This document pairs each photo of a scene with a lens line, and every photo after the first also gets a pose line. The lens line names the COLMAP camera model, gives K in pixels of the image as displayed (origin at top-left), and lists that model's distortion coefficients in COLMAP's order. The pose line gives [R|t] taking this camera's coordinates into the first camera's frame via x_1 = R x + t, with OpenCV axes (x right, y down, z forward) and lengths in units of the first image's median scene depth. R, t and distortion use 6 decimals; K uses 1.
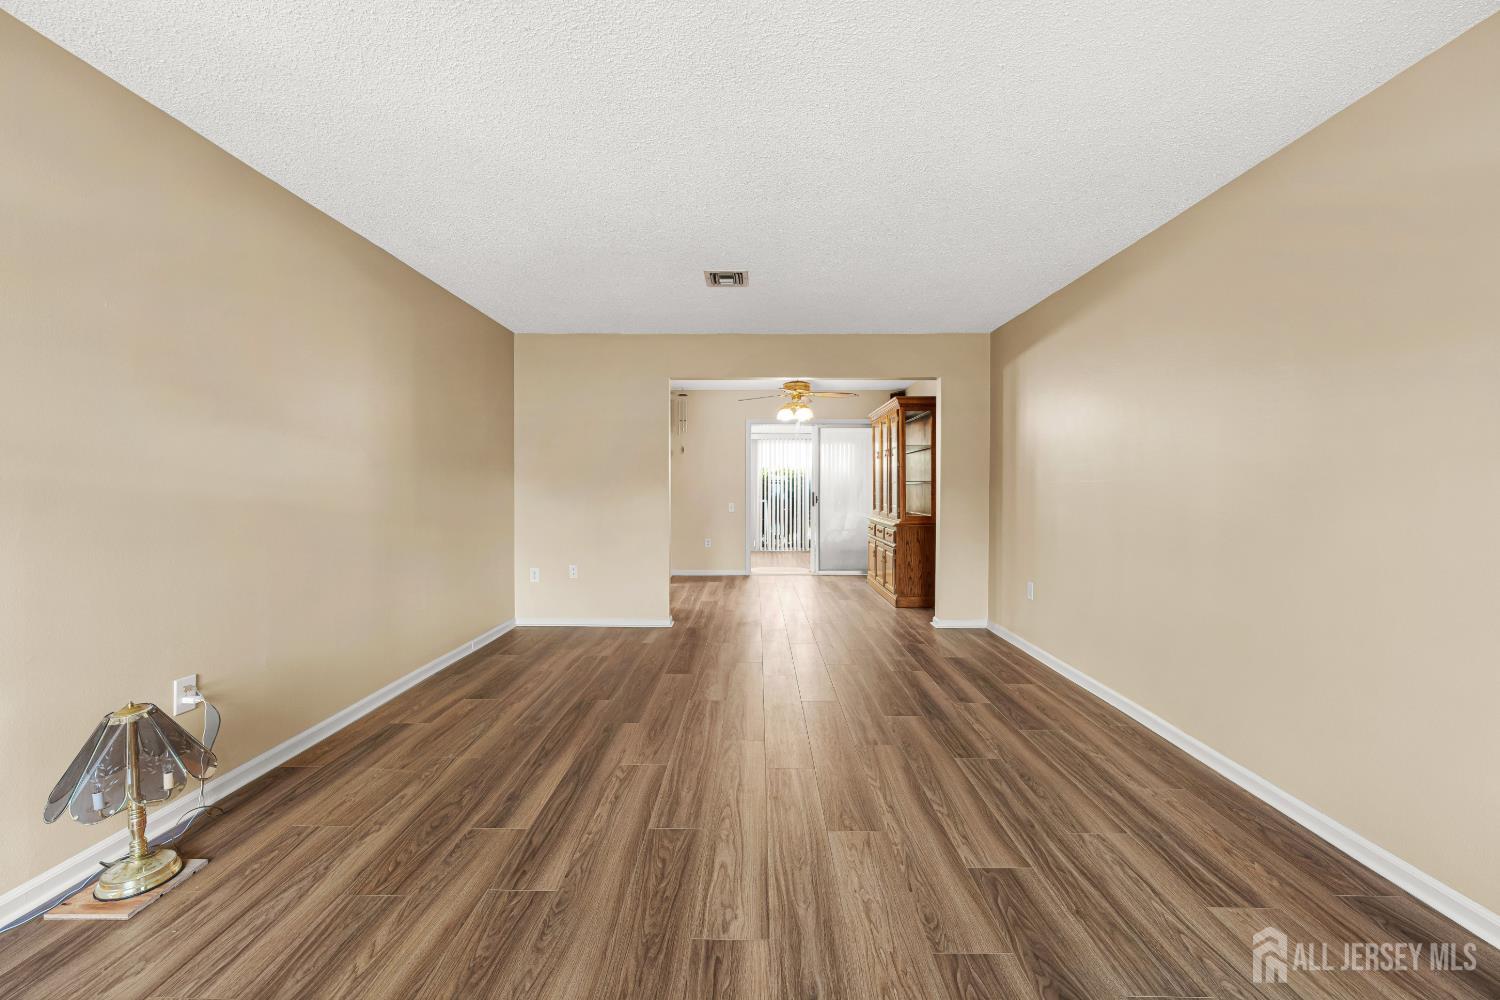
lens RADIAL K [[598.7, 0, 748.2], [0, 598.7, 496.5], [0, 0, 1]] dist [0.003352, 0.000187]
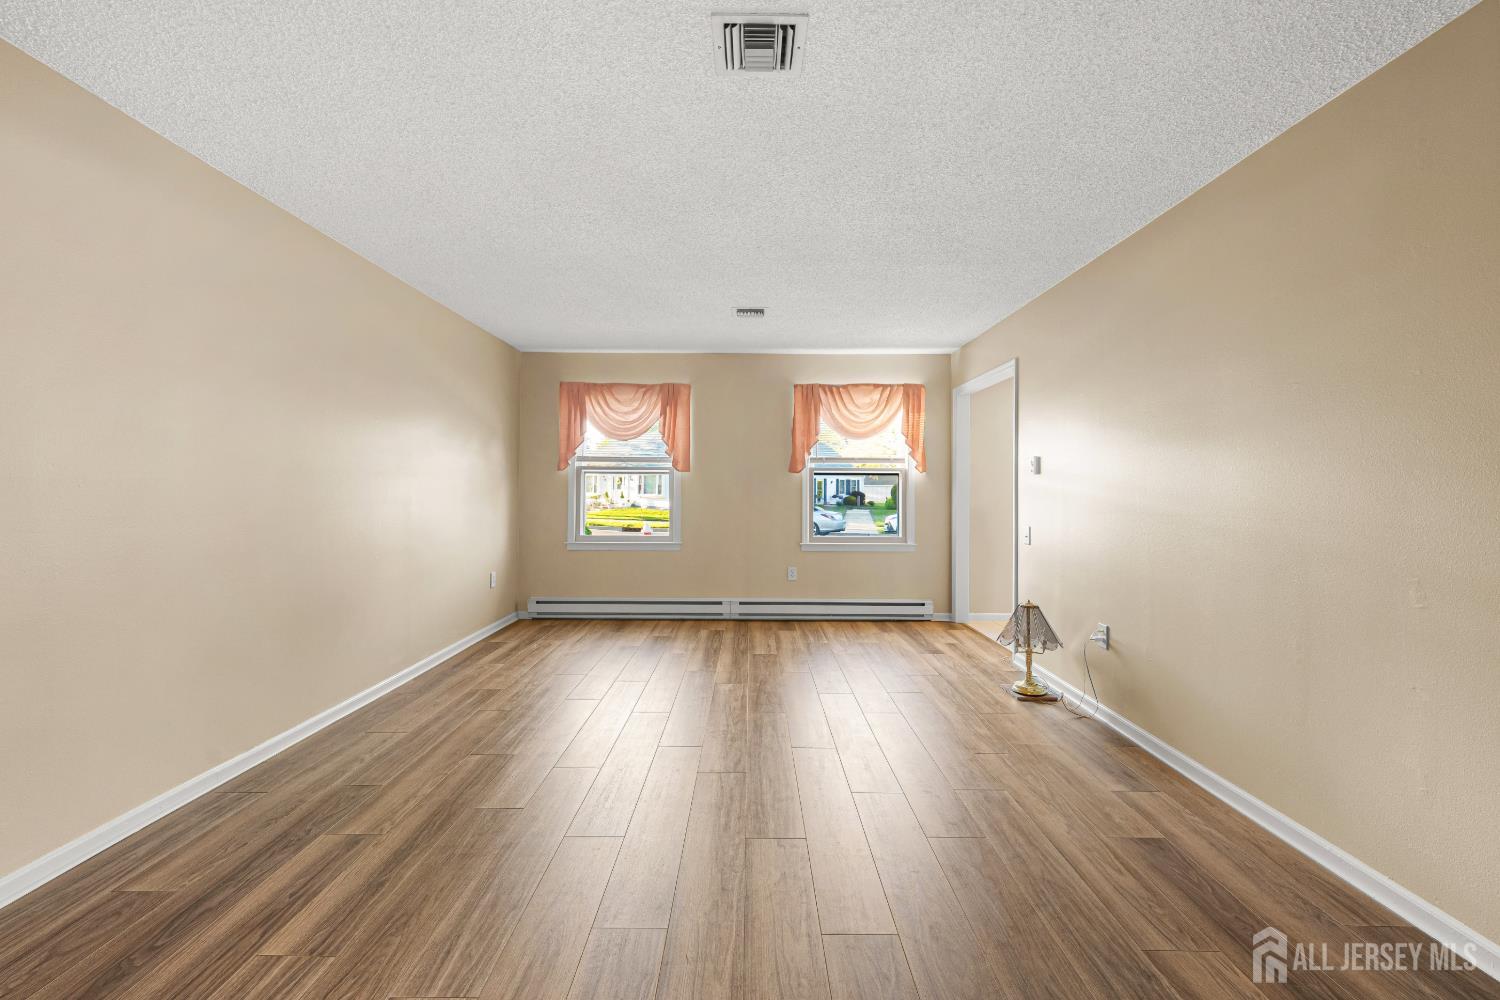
lens RADIAL K [[616.4, 0, 746.7], [0, 616.4, 491.6], [0, 0, 1]] dist [0.002509, 0.000450]
pose [[-0.999872, -0.009838, -0.012612, -0.029071], [-0.010106, 0.999721, 0.021328, -0.034069], [0.012398, 0.021453, -0.999693, 1.775984]]
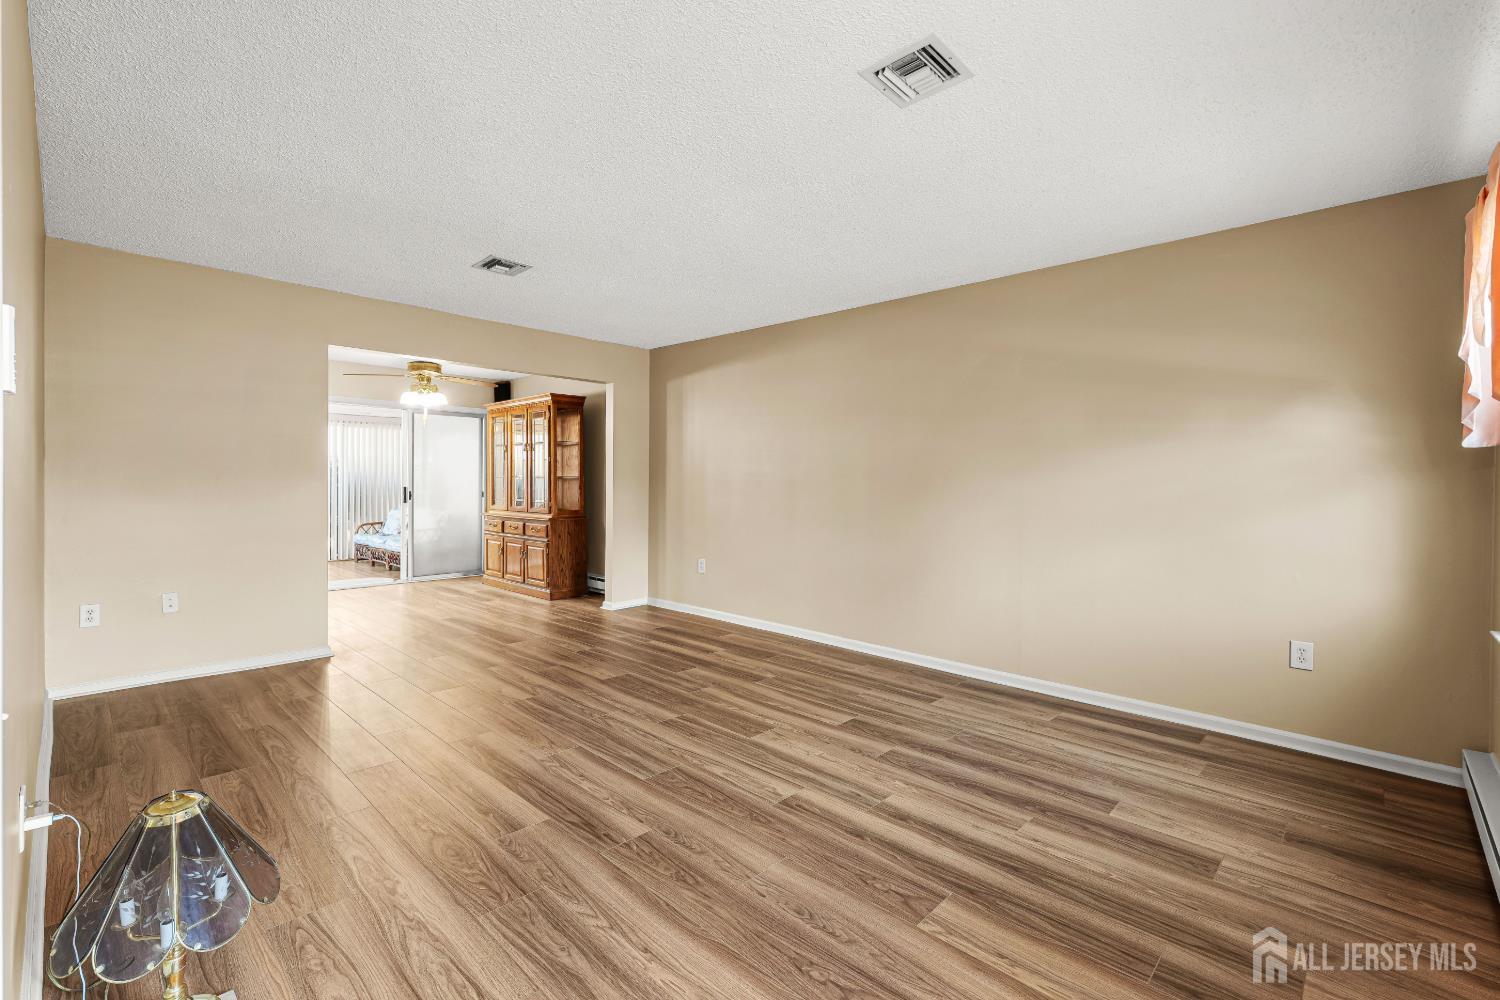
lens RADIAL K [[653.8, 0, 744.0], [0, 653.8, 486.9], [0, 0, 1]] dist [0.000628, -0.000005]
pose [[0.688117, -0.001600, 0.725598, -0.646116], [0.006324, 0.999973, -0.003792, -0.001824], [-0.725572, 0.007198, 0.688108, -0.005736]]
